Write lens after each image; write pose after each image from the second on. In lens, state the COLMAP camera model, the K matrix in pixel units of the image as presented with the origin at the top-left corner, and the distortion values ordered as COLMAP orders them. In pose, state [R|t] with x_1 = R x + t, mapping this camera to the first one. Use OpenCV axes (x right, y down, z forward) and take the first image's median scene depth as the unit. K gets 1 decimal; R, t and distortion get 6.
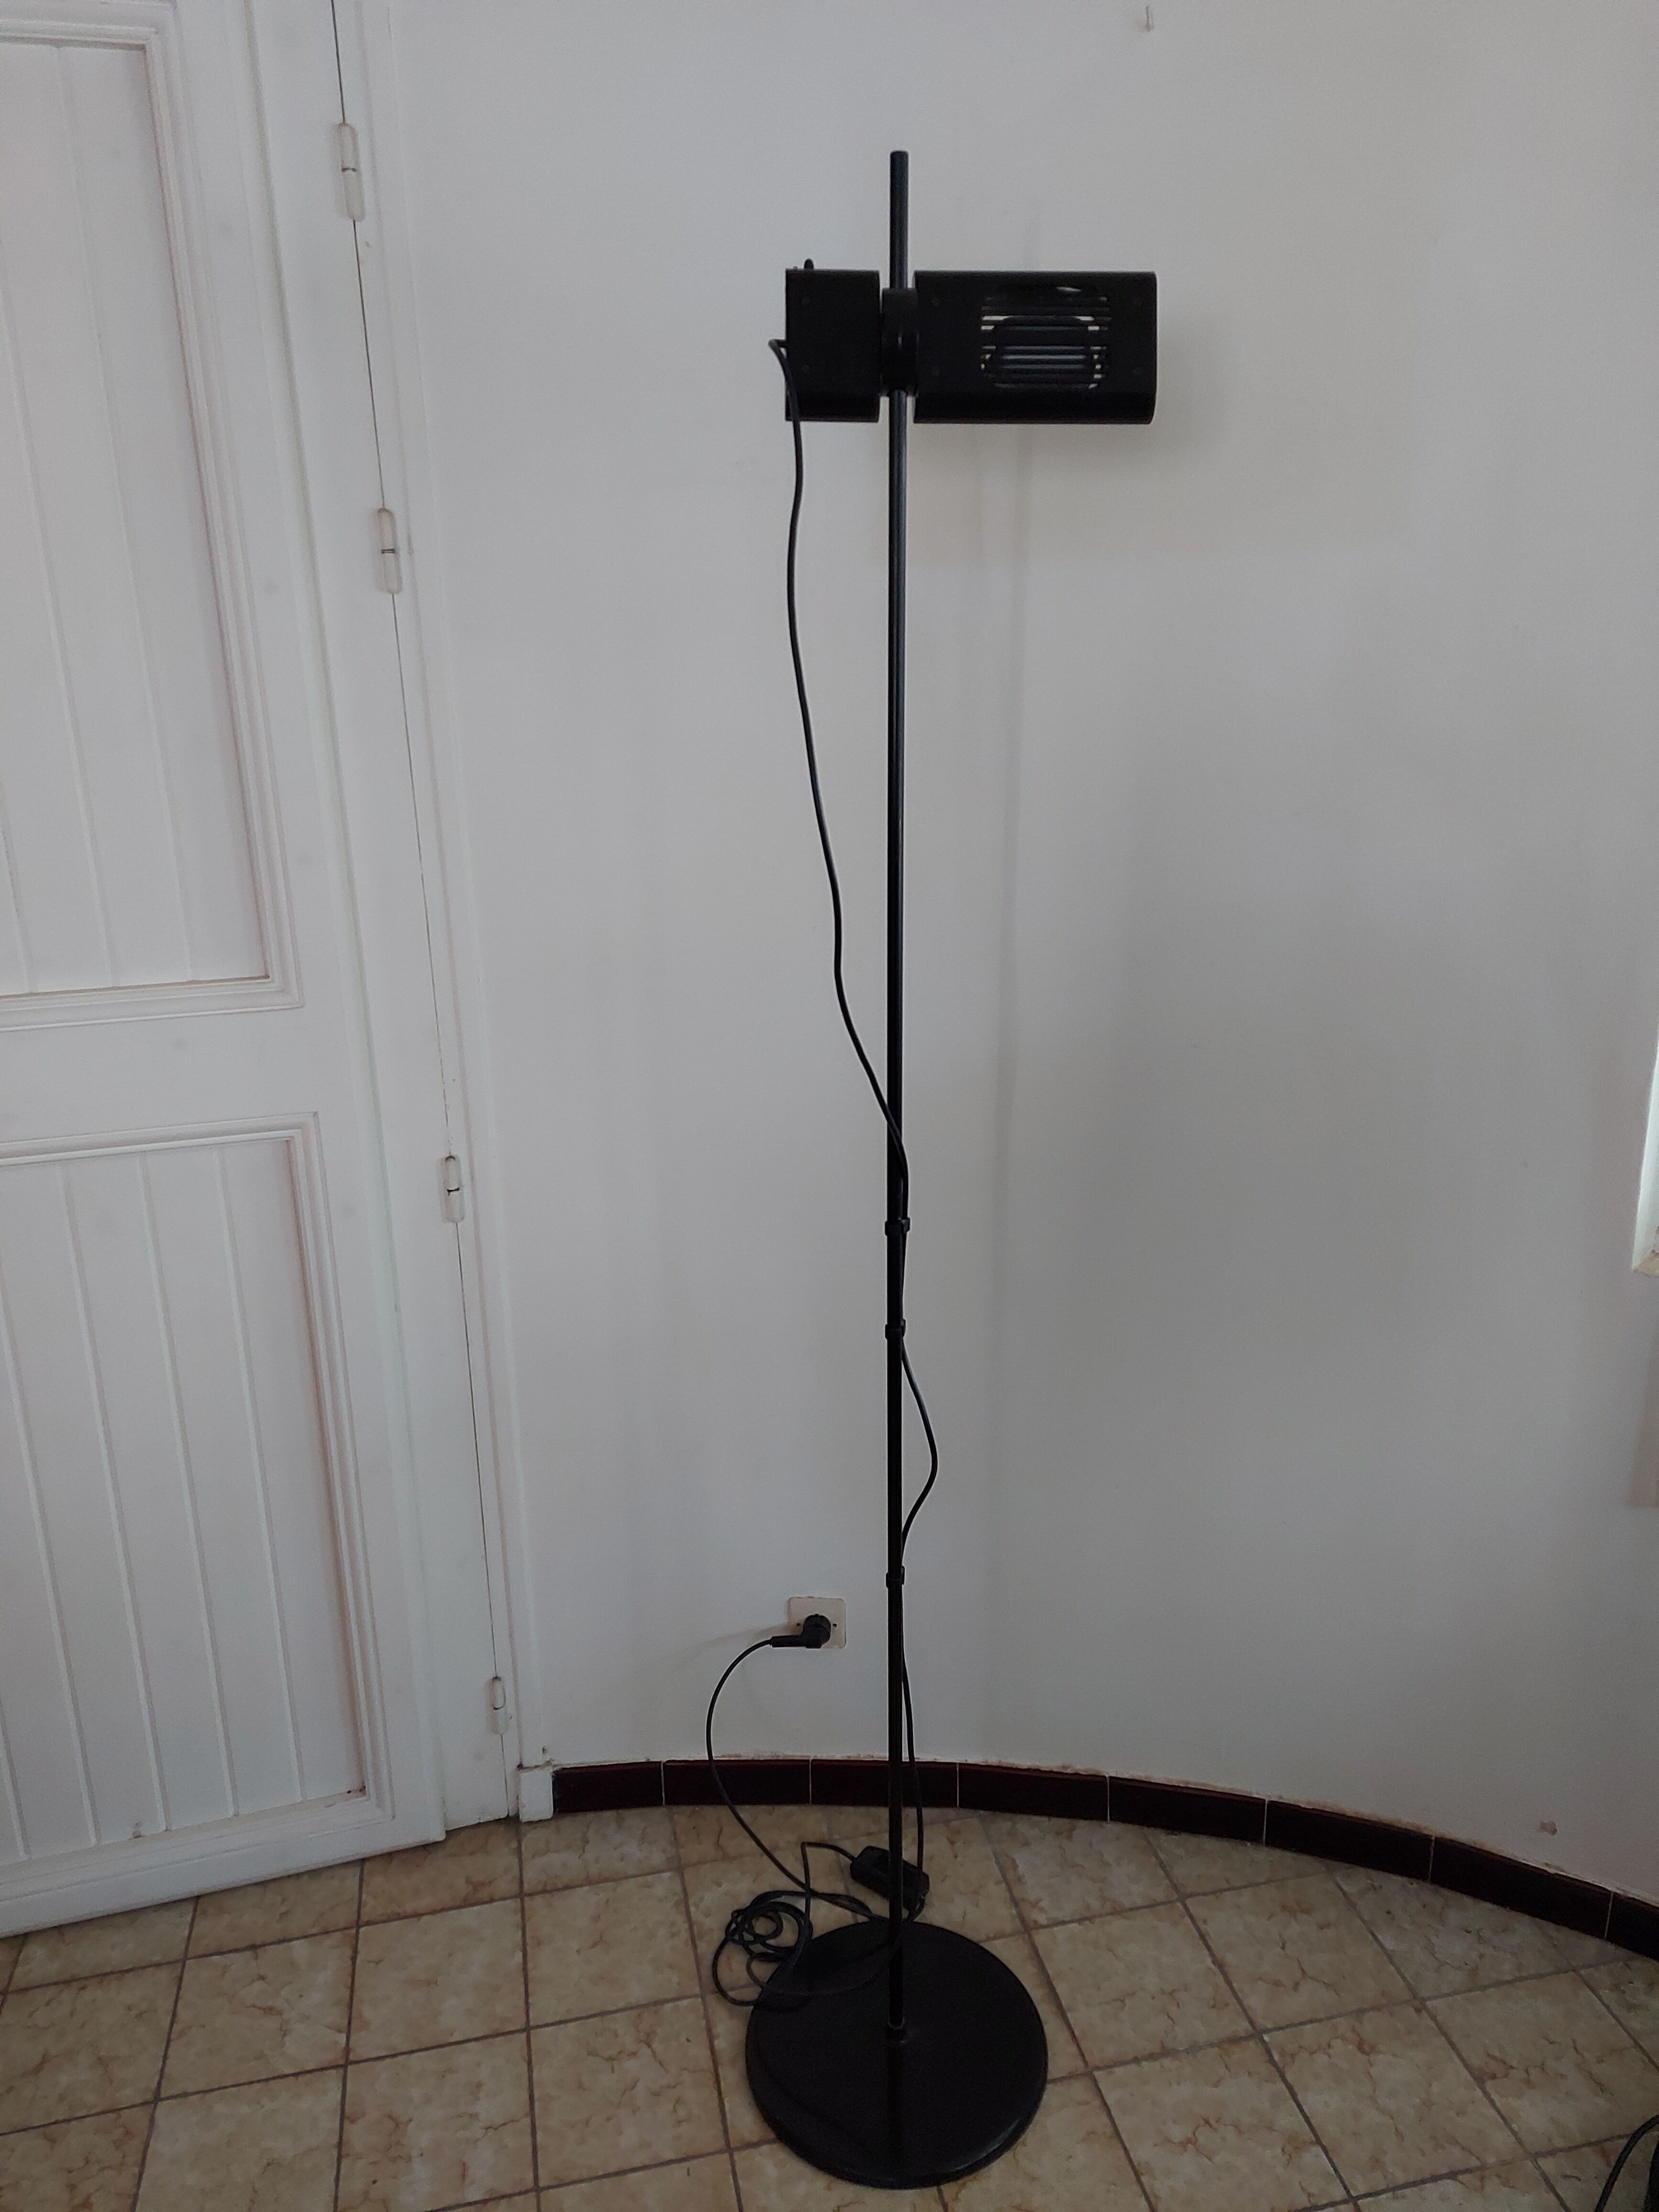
lens RADIAL K [[1558.3, 0, 791.0], [0, 1558.3, 1112.3], [0, 0, 1]] dist [0.070411, -0.072830]
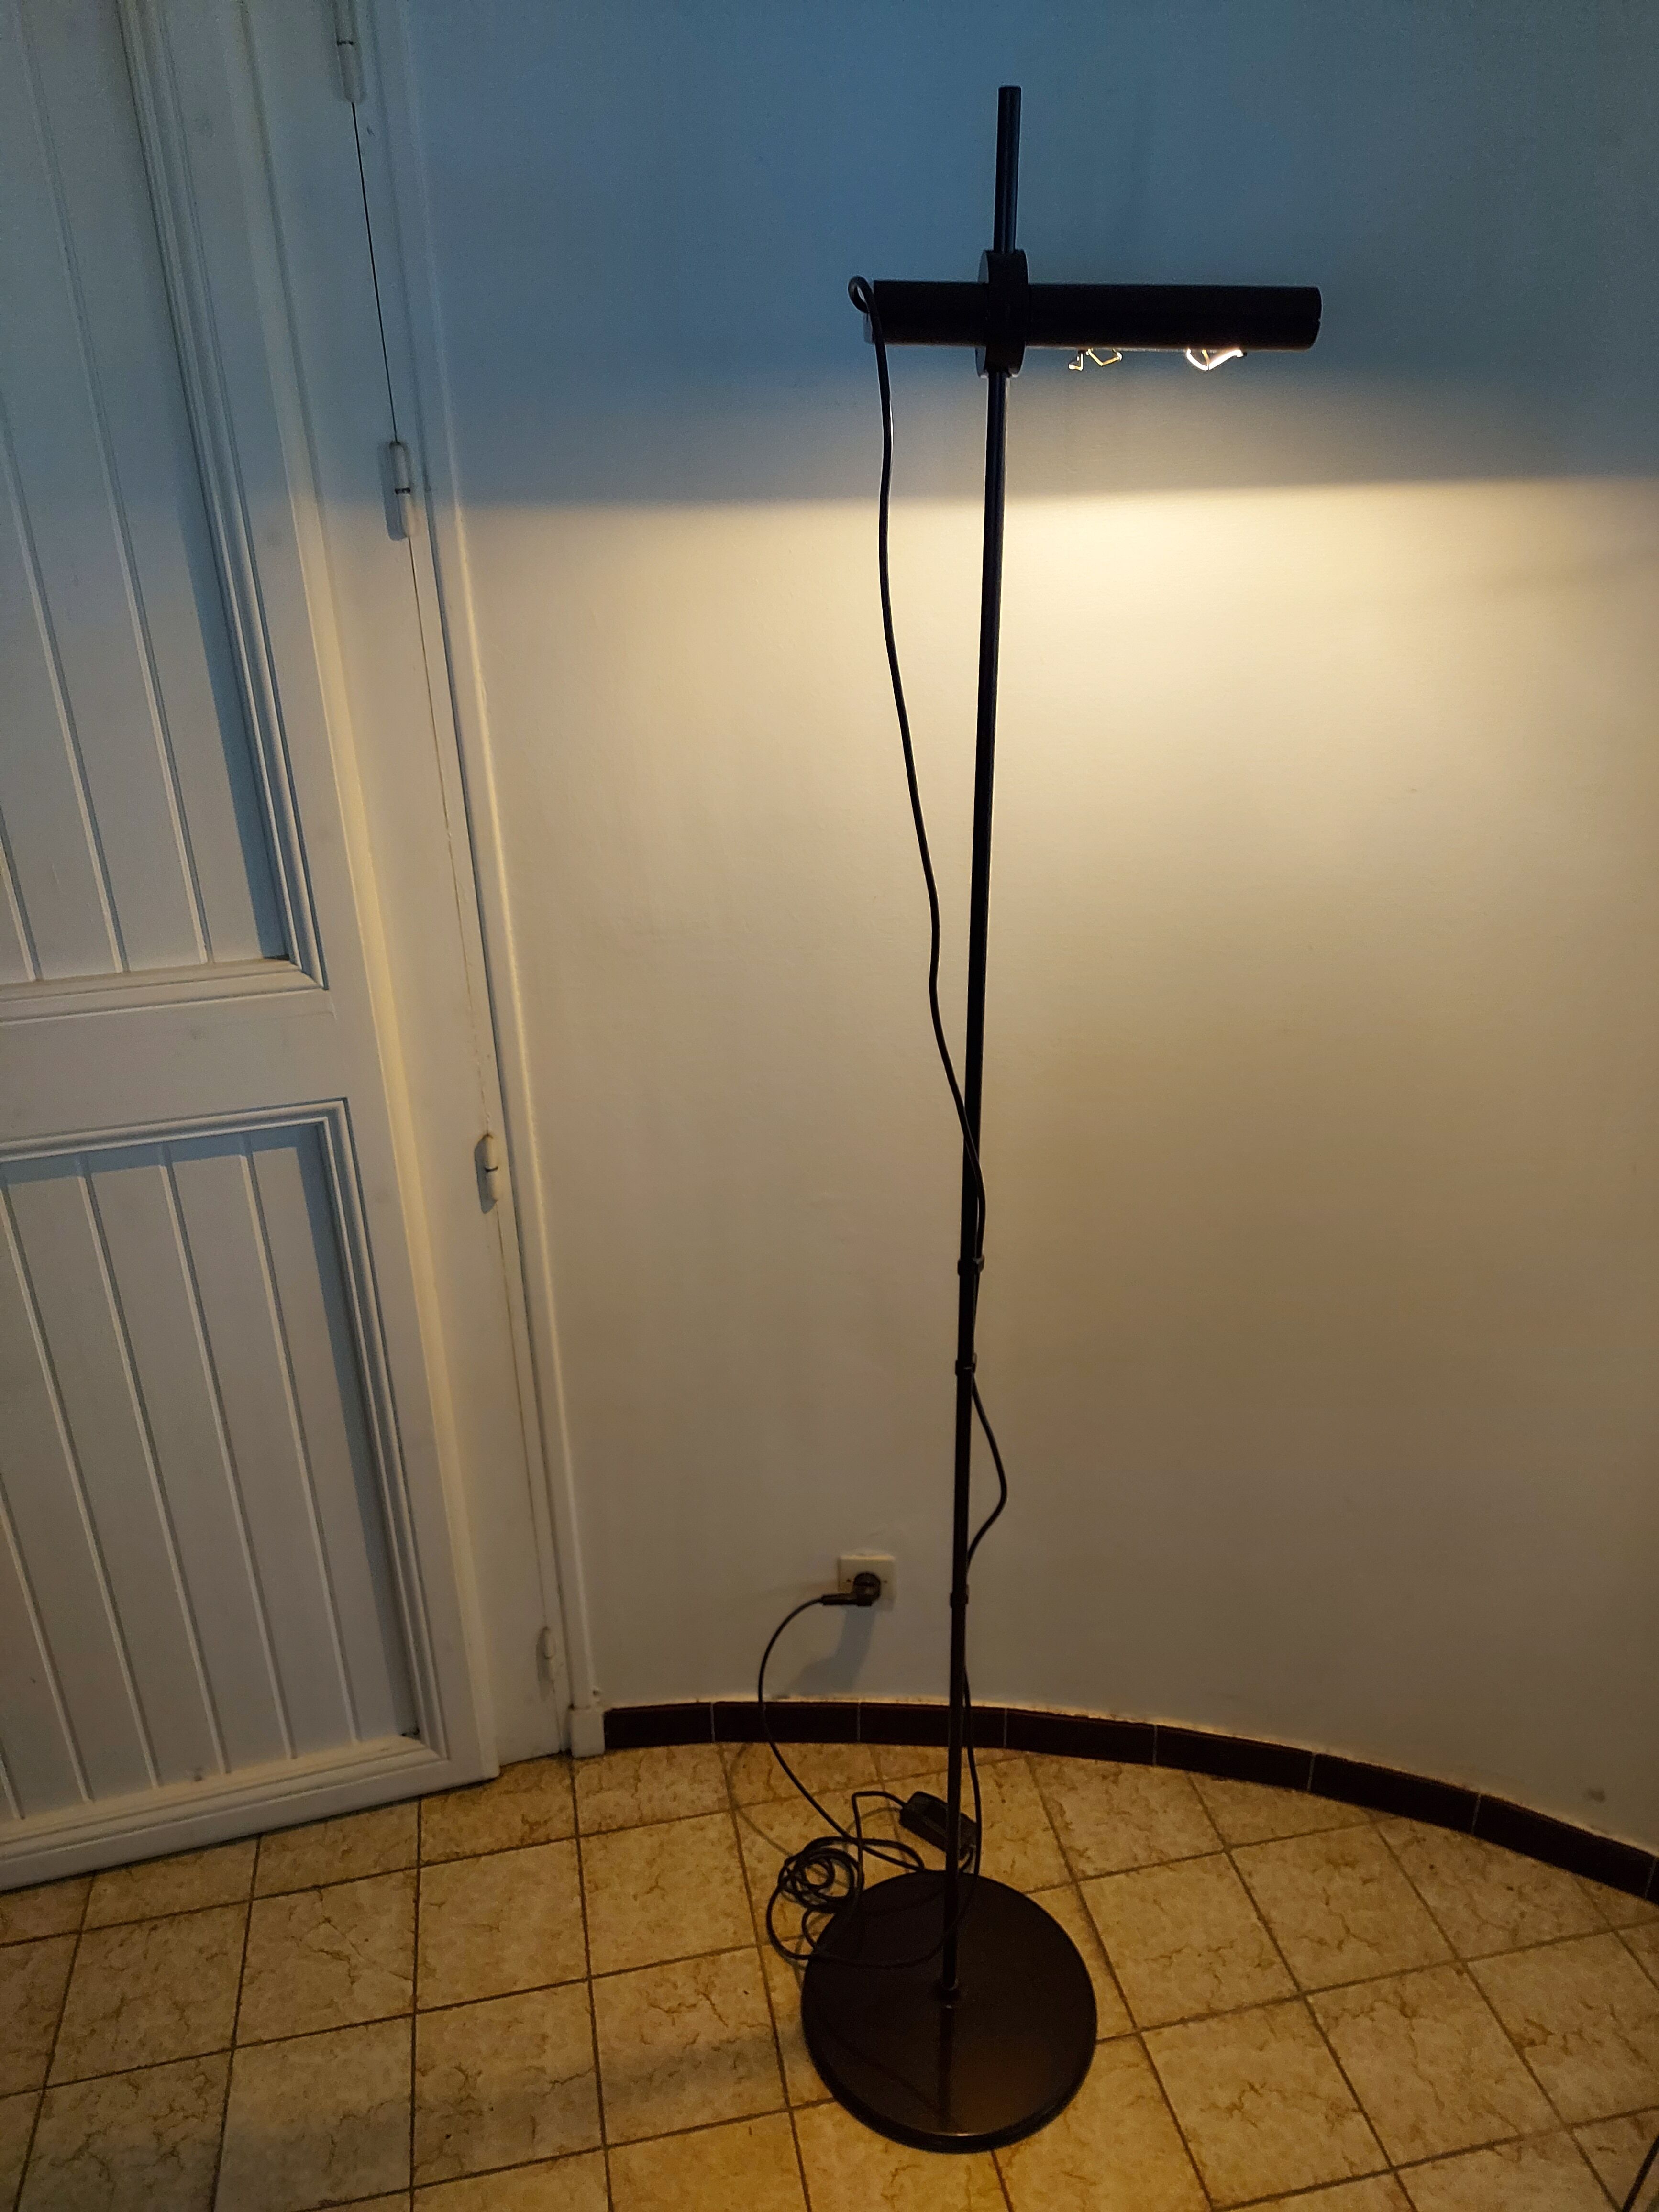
lens RADIAL K [[1575.6, 0, 795.5], [0, 1575.6, 1112.8], [0, 0, 1]] dist [0.058700, -0.067189]
pose [[0.999985, 0.000751, -0.005399, -0.026148], [0.000046, 0.989241, 0.146295, -0.125297], [0.005450, -0.146293, 0.989226, 0.056584]]
